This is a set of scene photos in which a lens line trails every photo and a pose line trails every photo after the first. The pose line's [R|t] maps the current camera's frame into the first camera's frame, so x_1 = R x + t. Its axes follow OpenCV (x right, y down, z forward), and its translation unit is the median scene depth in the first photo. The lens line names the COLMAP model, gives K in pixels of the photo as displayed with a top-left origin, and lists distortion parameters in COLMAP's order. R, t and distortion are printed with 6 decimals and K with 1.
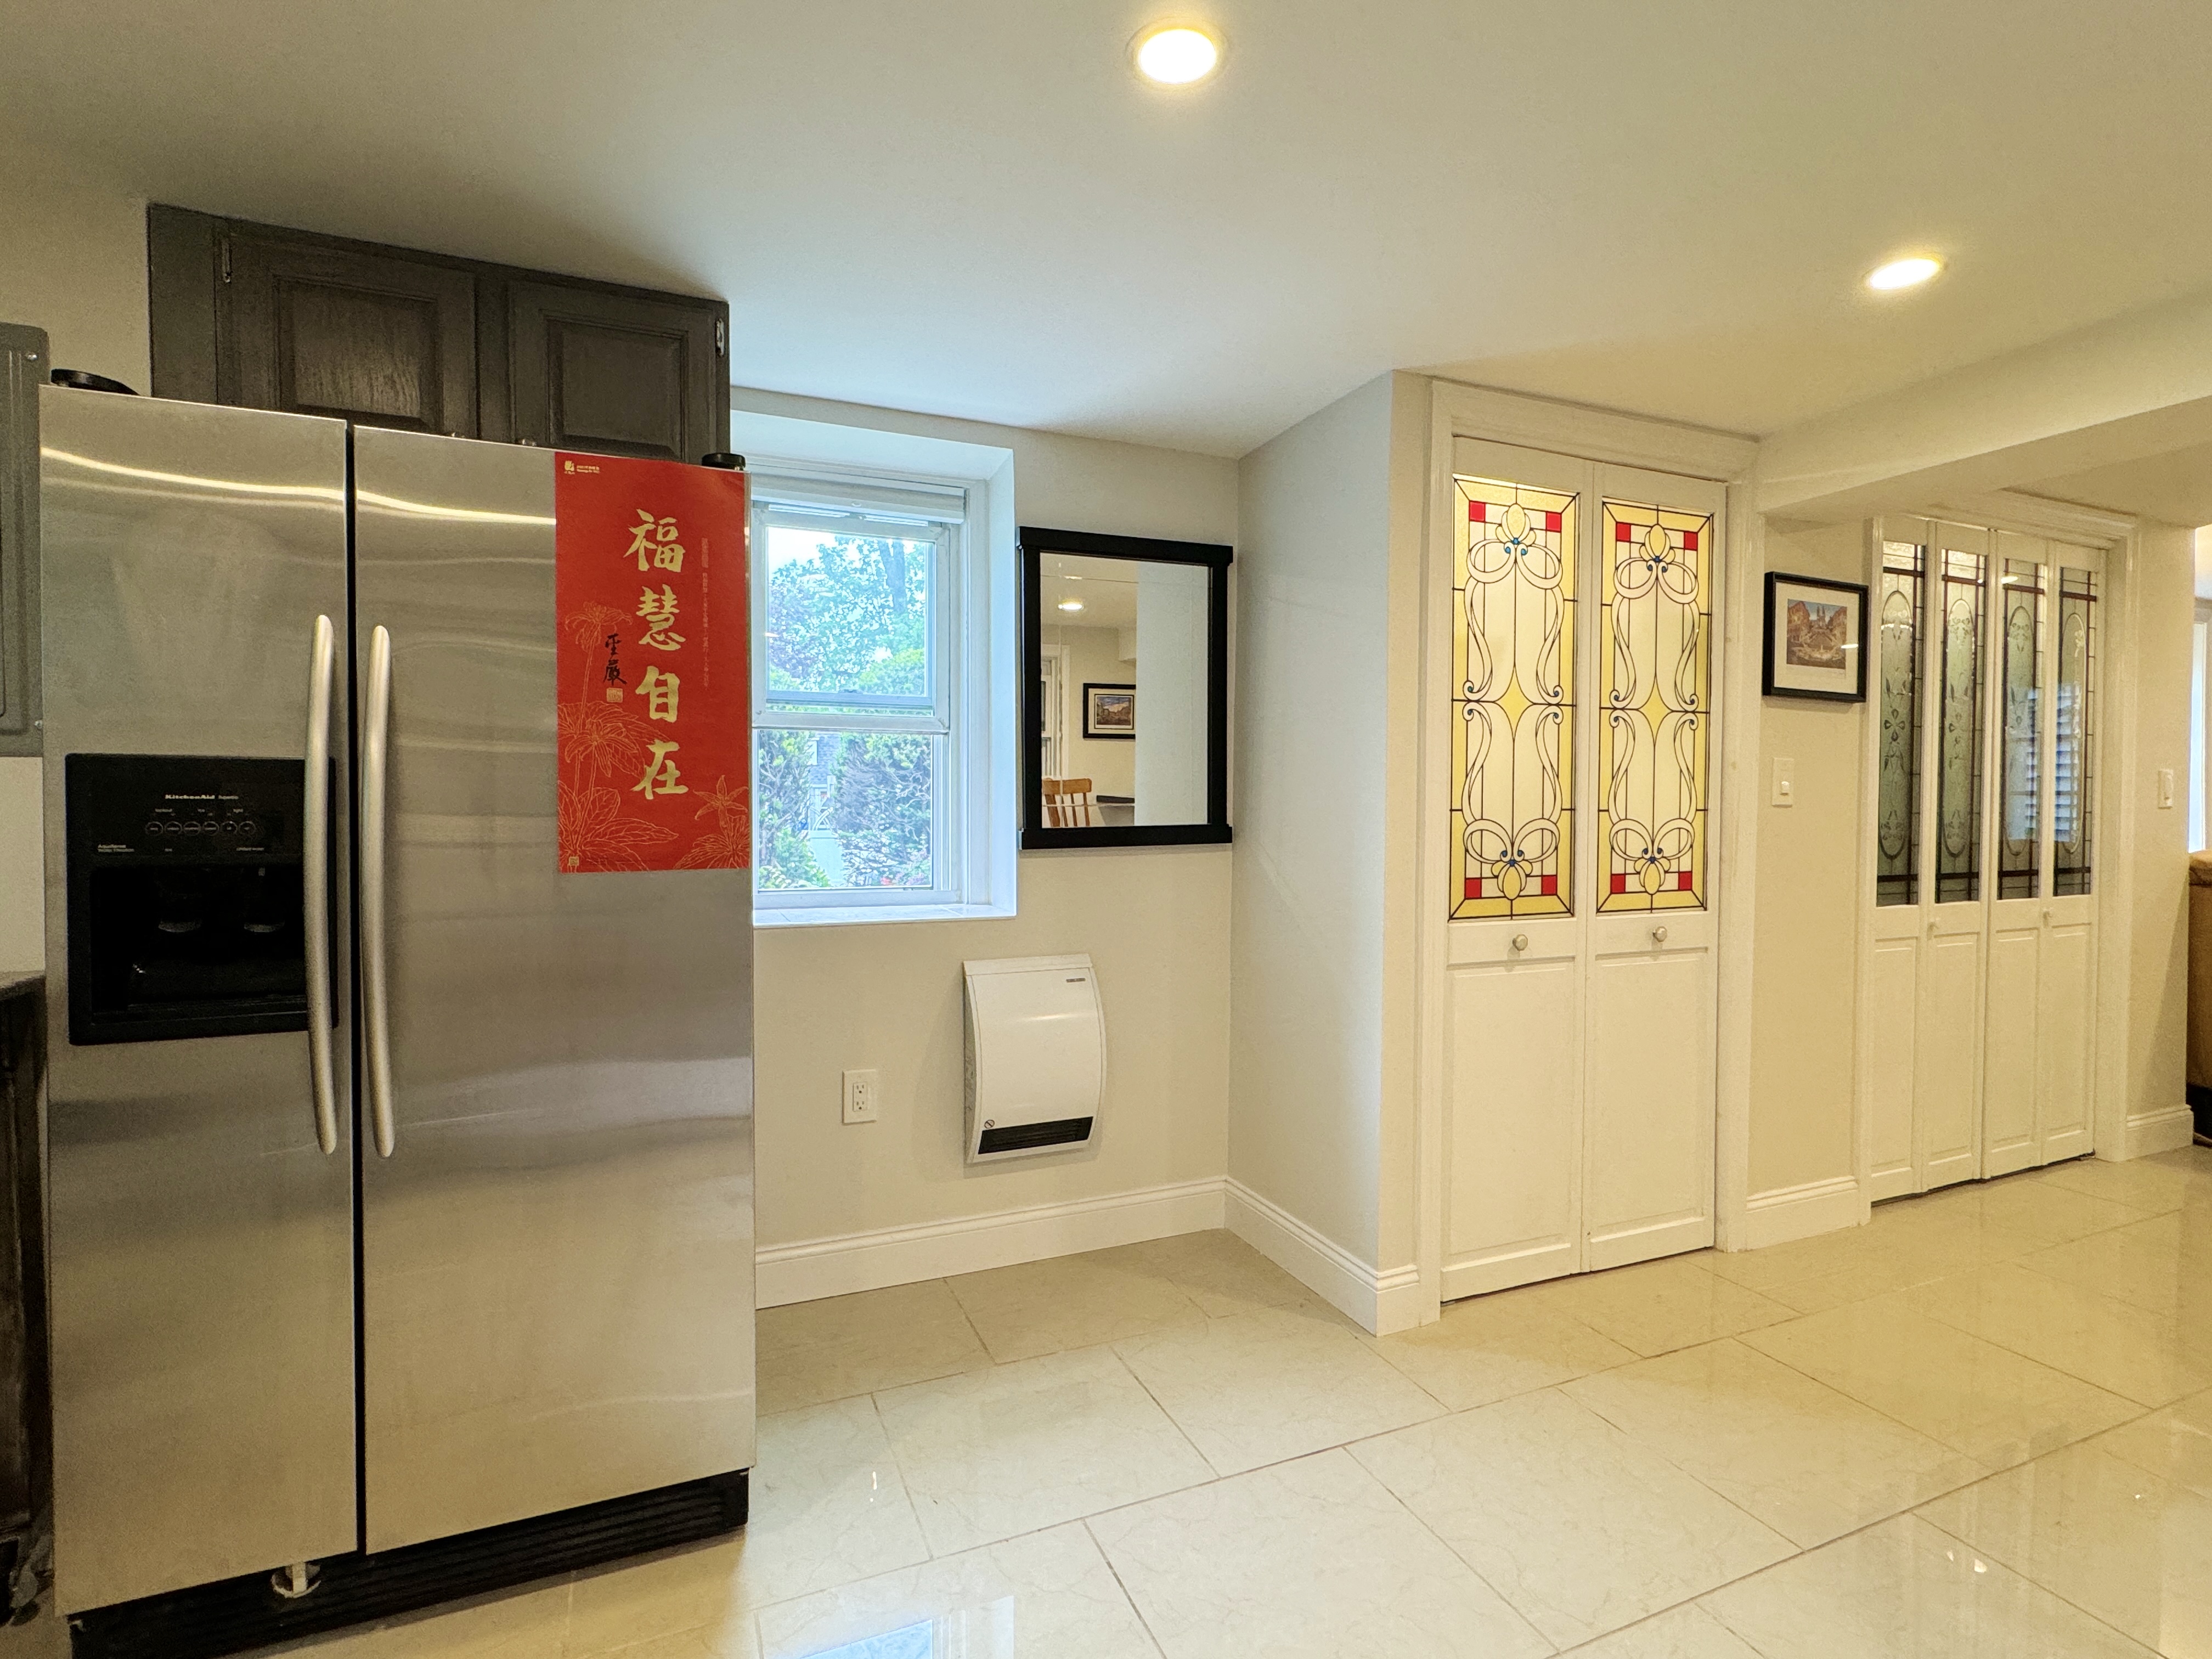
lens RADIAL K [[1048.9, 0, 1106.0], [0, 1048.9, 829.5], [0, 0, 1]] dist [-0.002496, 0.000007]
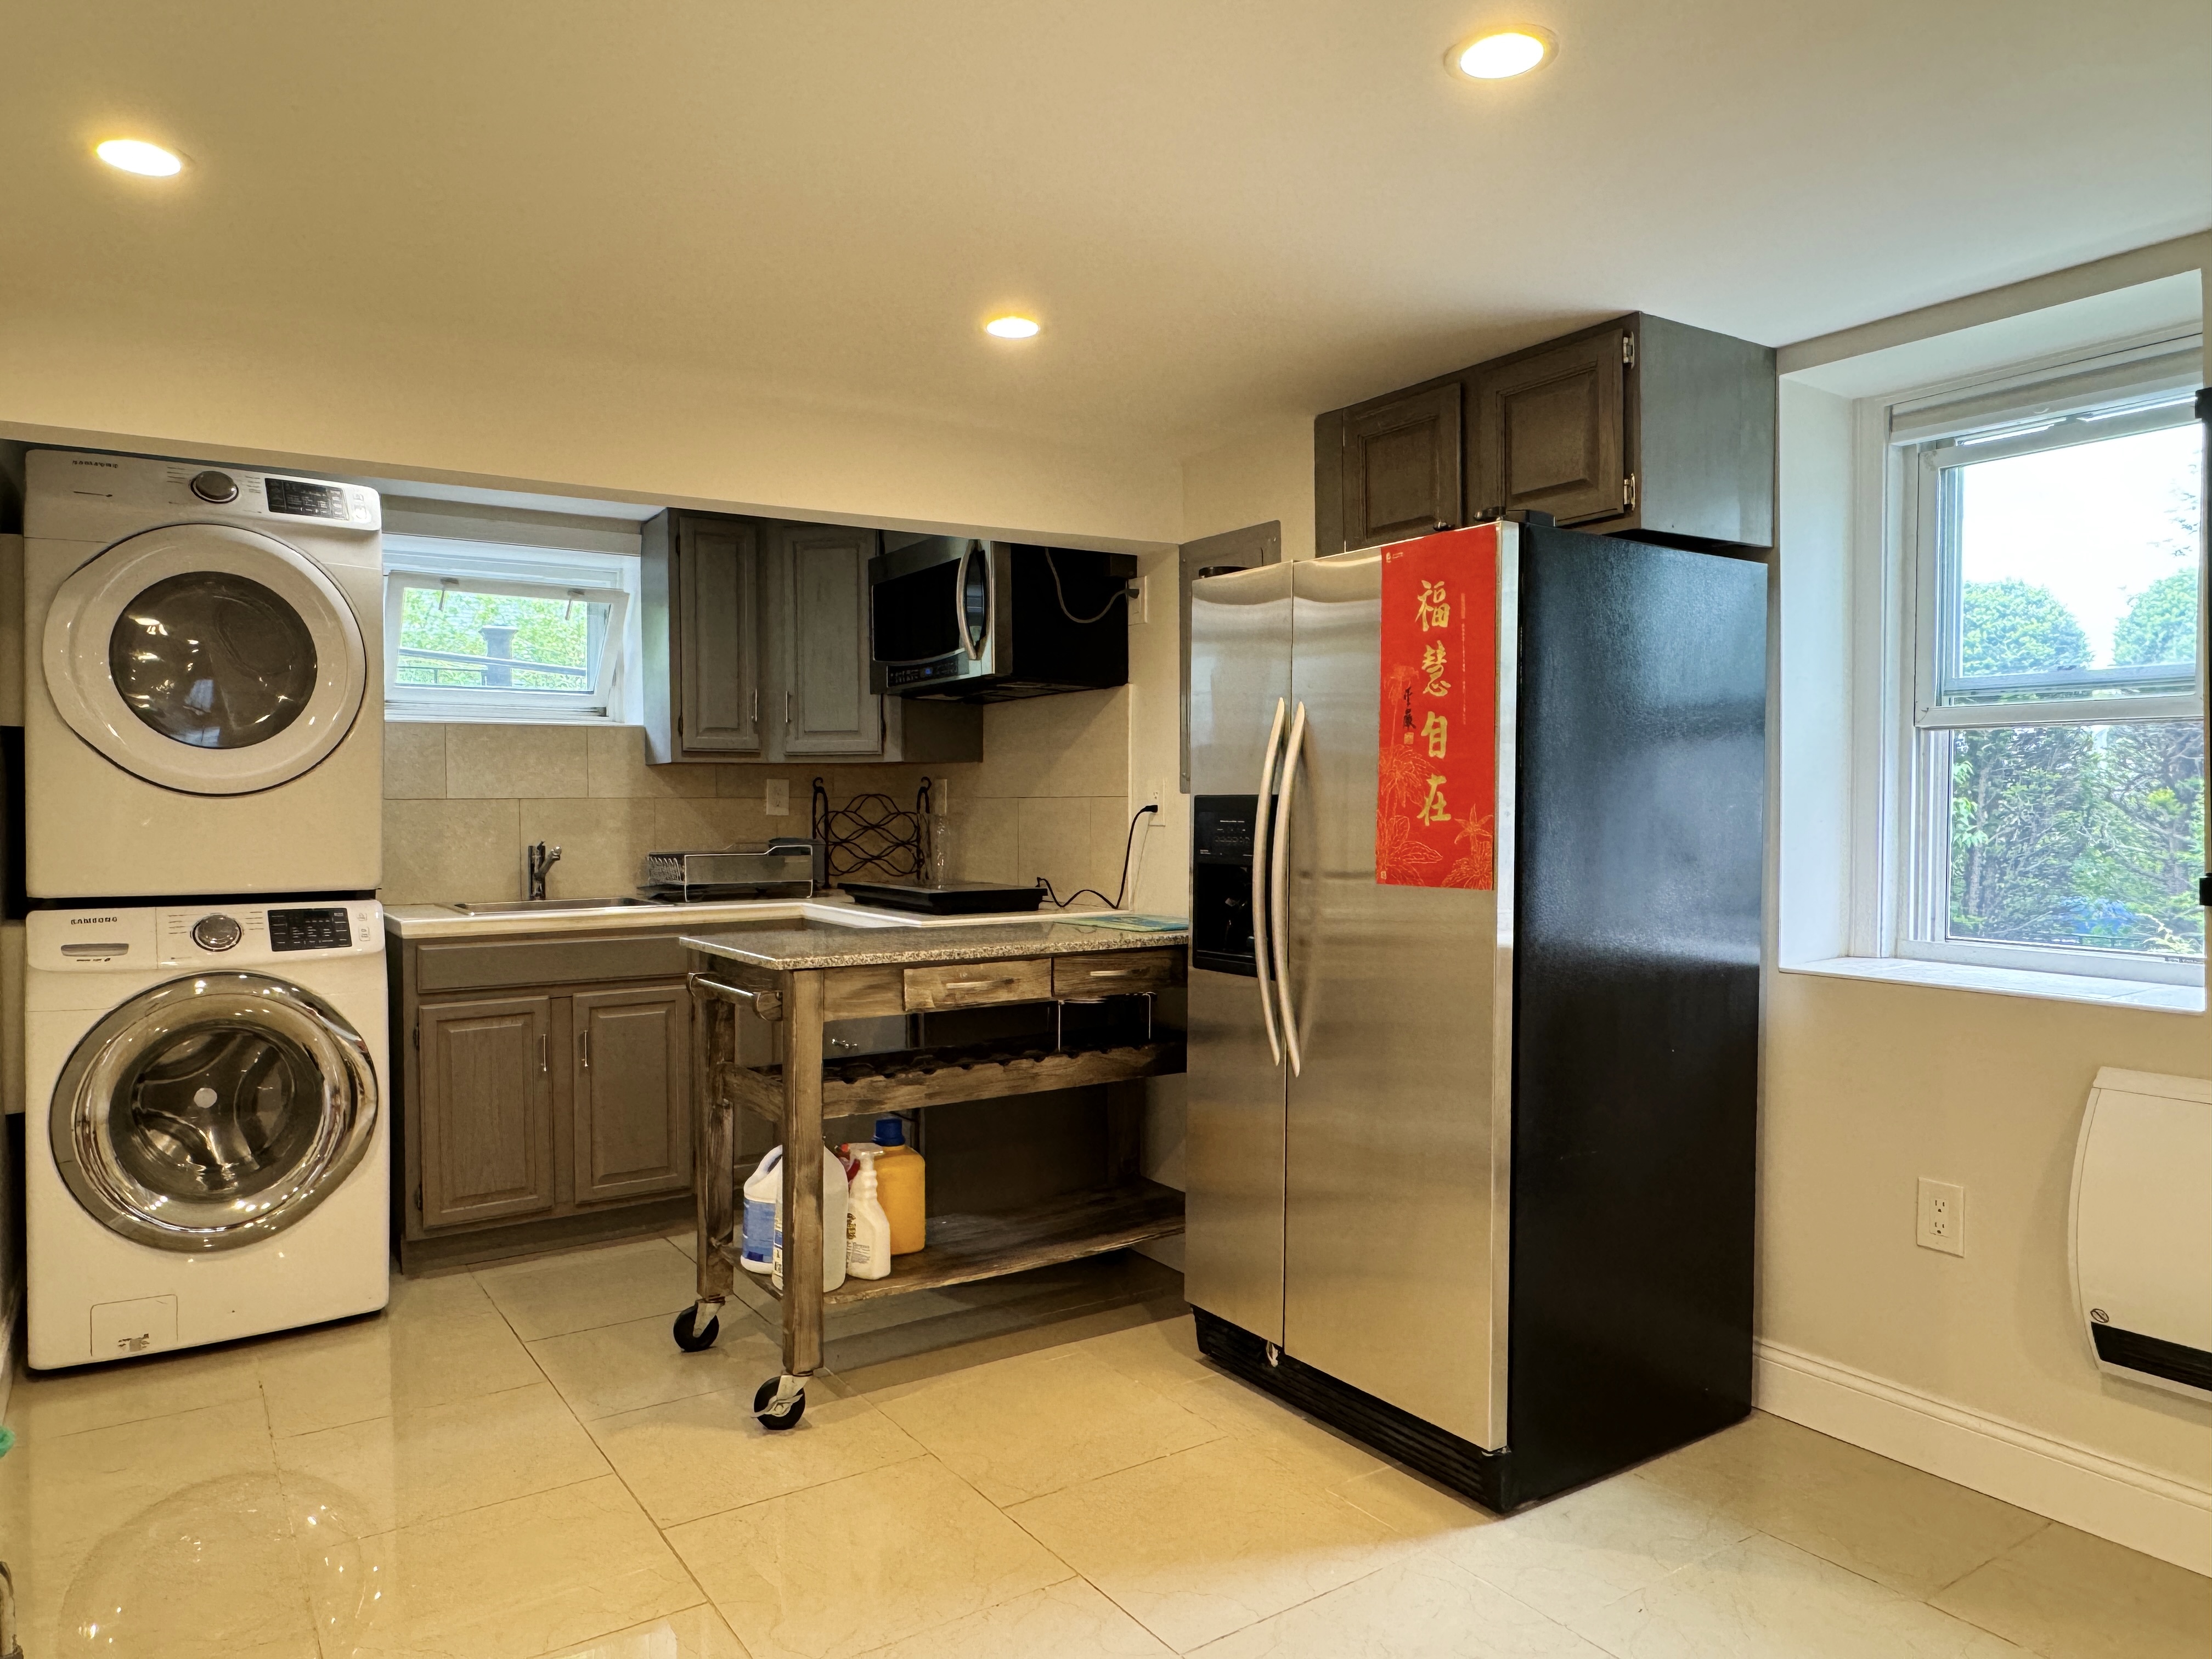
lens RADIAL K [[1413.8, 0, 1103.9], [0, 1413.8, 838.0], [0, 0, 1]] dist [-0.001907, -0.002295]
pose [[0.203756, 0.023393, -0.978742, 0.511151], [-0.025516, 0.999502, 0.018578, -0.017318], [0.978689, 0.021188, 0.204251, 0.160744]]
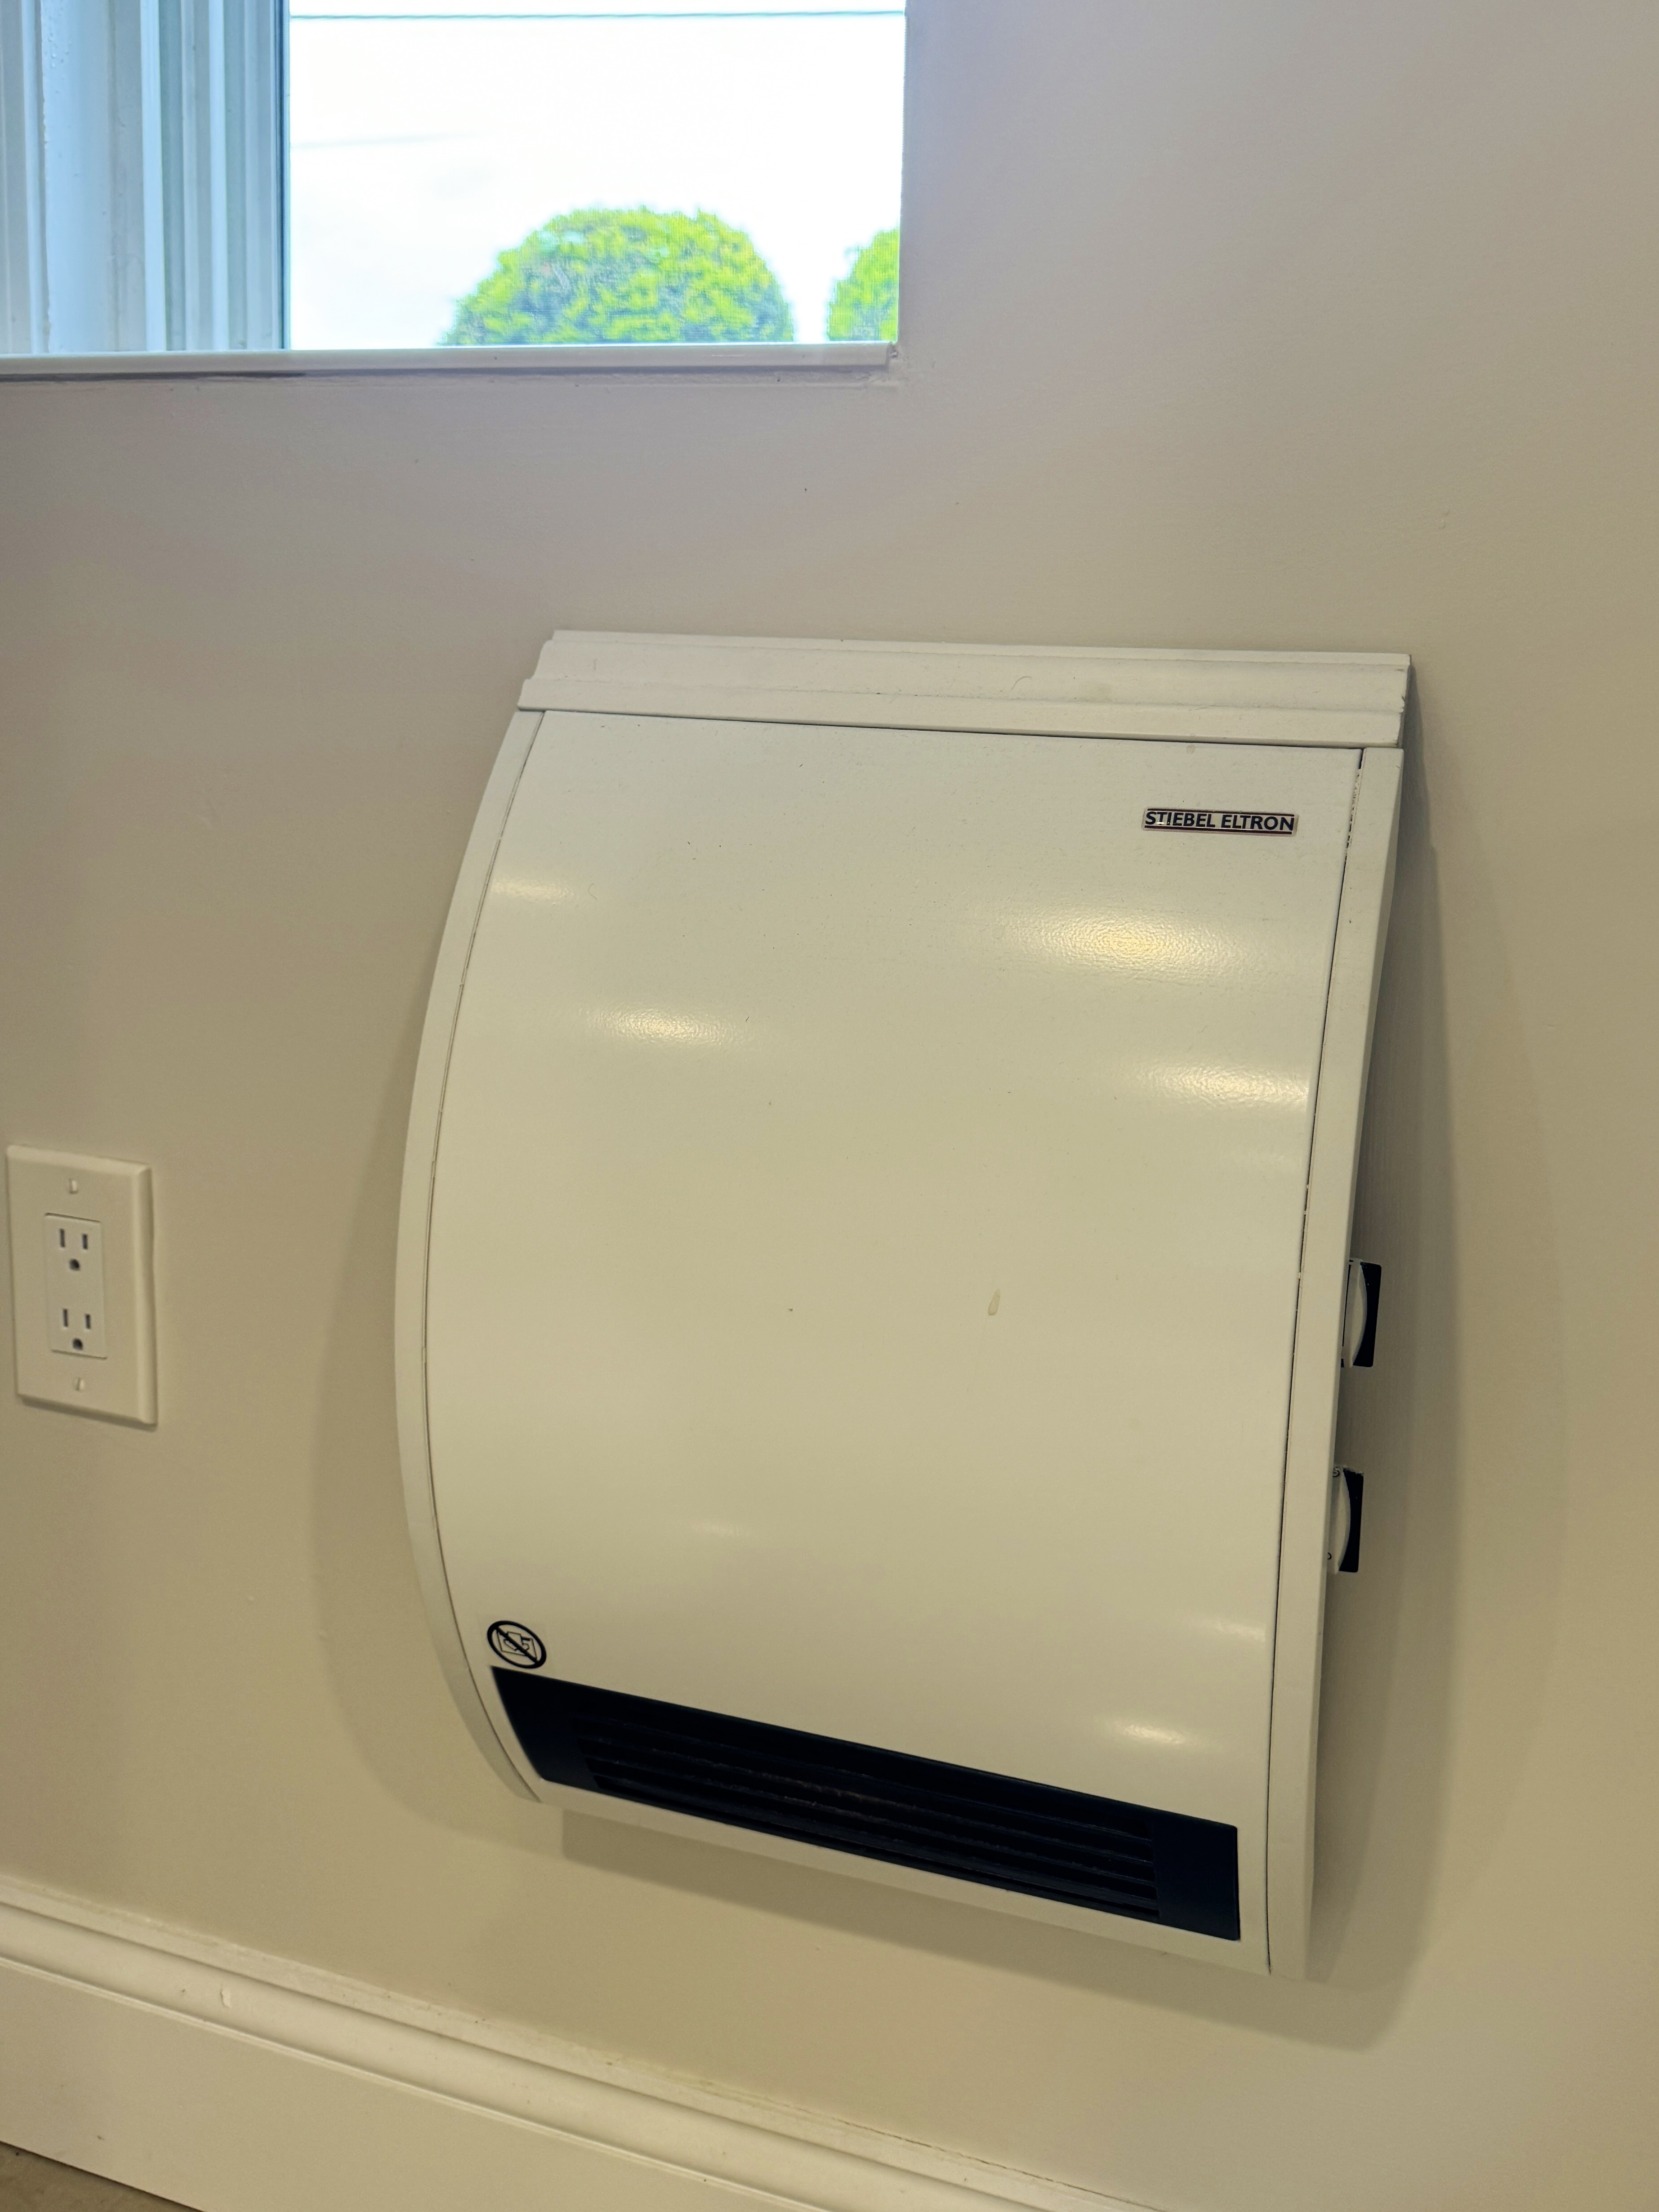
lens RADIAL K [[2017.6, 0, 829.5], [0, 2017.6, 1106.0], [0, 0, 1]] dist [-0.003046, -0.002534]
pose [[0.730873, 0.170960, -0.660755, 0.092206], [-0.050080, 0.978944, 0.197892, 0.112509], [0.680674, -0.111544, 0.724045, 0.669096]]
